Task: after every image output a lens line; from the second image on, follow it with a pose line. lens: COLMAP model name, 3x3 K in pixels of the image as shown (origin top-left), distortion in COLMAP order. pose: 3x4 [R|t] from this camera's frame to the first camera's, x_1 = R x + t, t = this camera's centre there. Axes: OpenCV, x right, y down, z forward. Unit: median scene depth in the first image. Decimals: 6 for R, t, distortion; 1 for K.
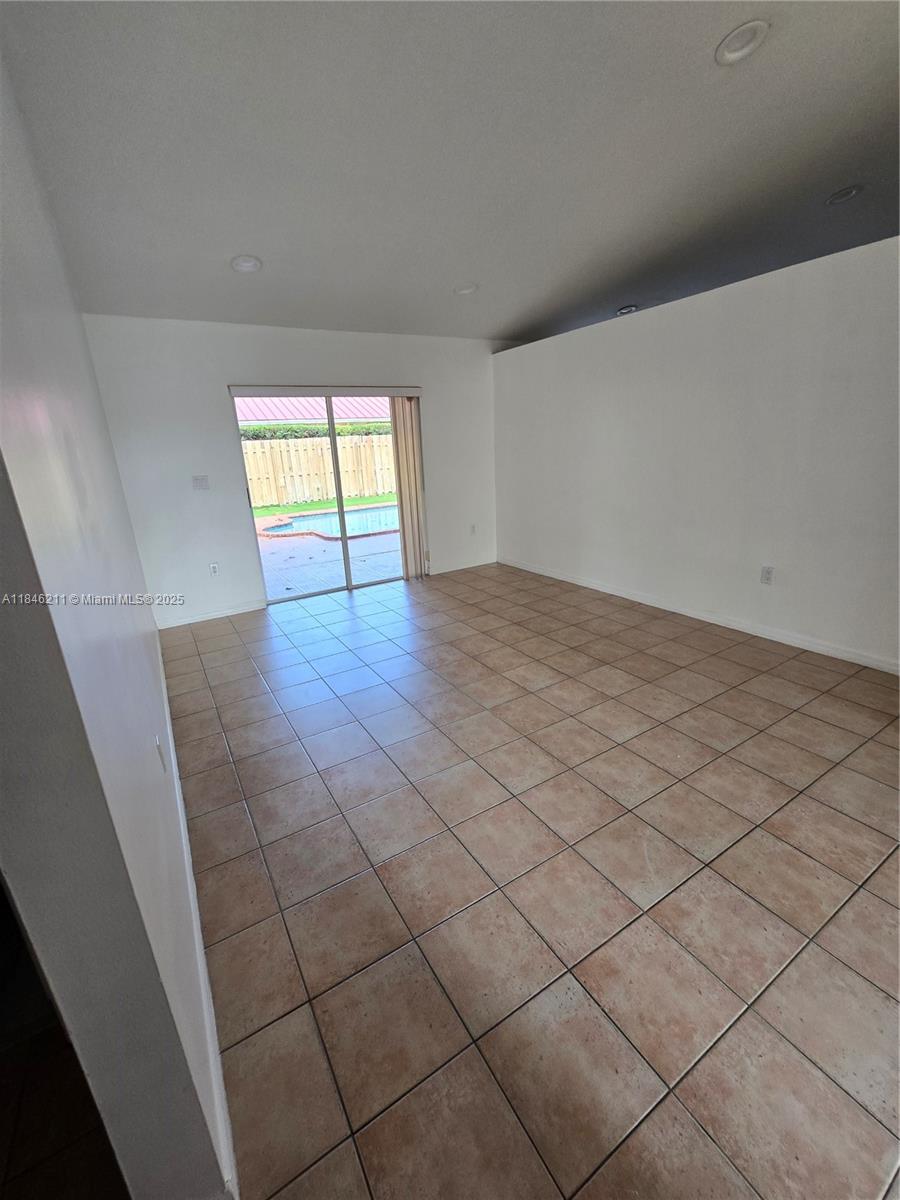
lens RADIAL K [[493.0, 0, 446.2], [0, 493.0, 597.6], [0, 0, 1]] dist [-0.006627, 0.001738]
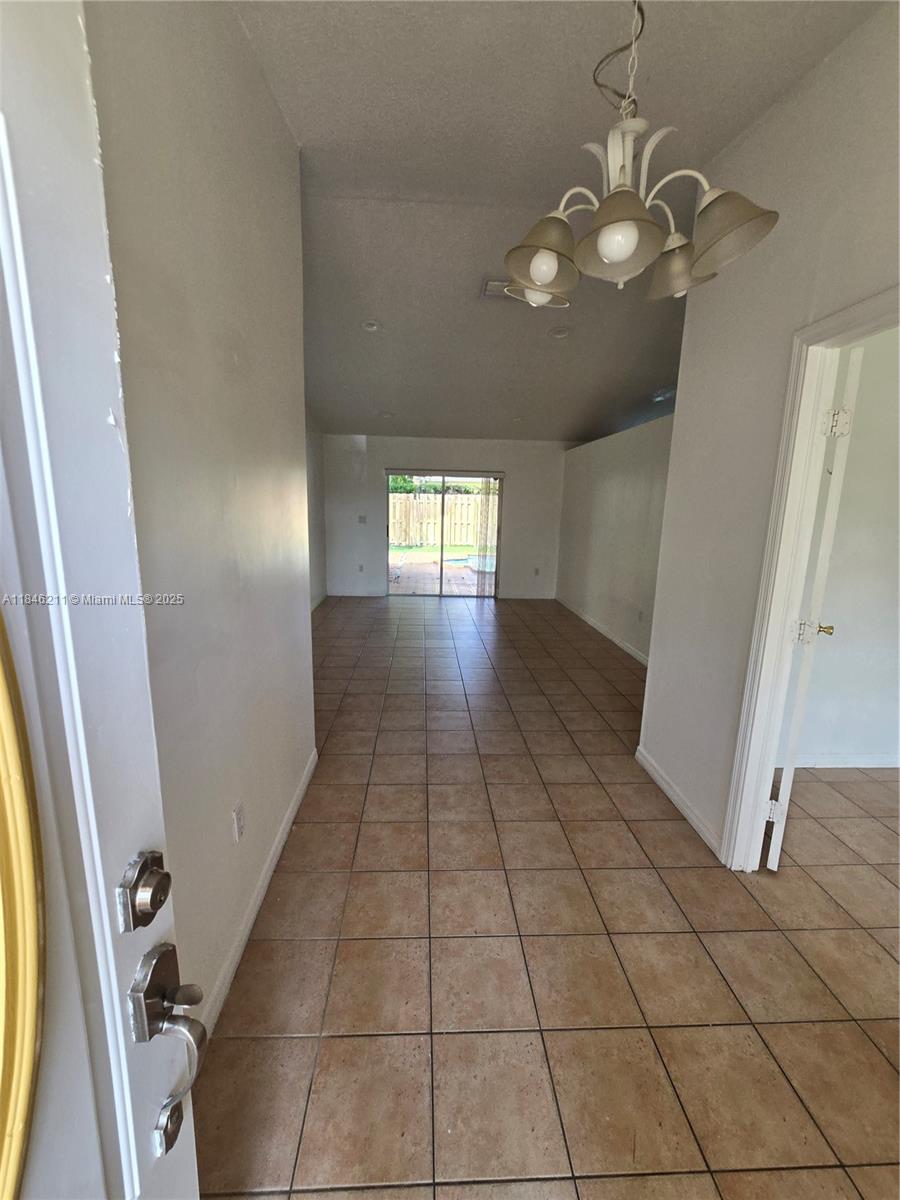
lens RADIAL K [[493.0, 0, 448.7], [0, 493.0, 597.0], [0, 0, 1]] dist [-0.006627, 0.001738]
pose [[0.879492, 0.162756, -0.447219, 1.038800], [-0.209746, 0.976078, -0.057259, 0.134629], [0.427201, 0.144161, 0.892590, -0.720855]]
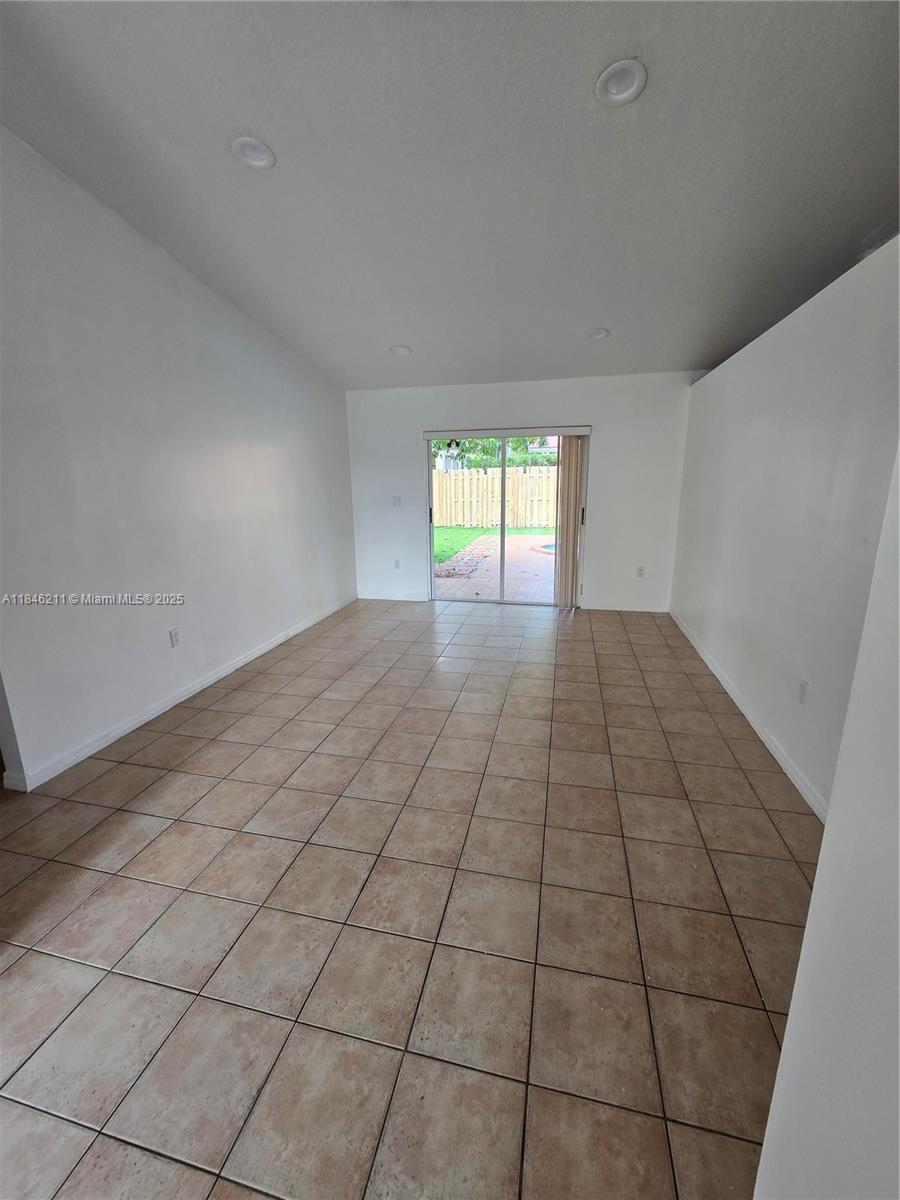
lens RADIAL K [[493.0, 0, 446.5], [0, 493.0, 593.9], [0, 0, 1]] dist [-0.006627, 0.001738]
pose [[0.711155, 0.202582, -0.673216, 0.958296], [-0.232649, 0.971445, 0.046565, -0.125085], [0.663426, 0.123508, 0.737978, 0.165021]]
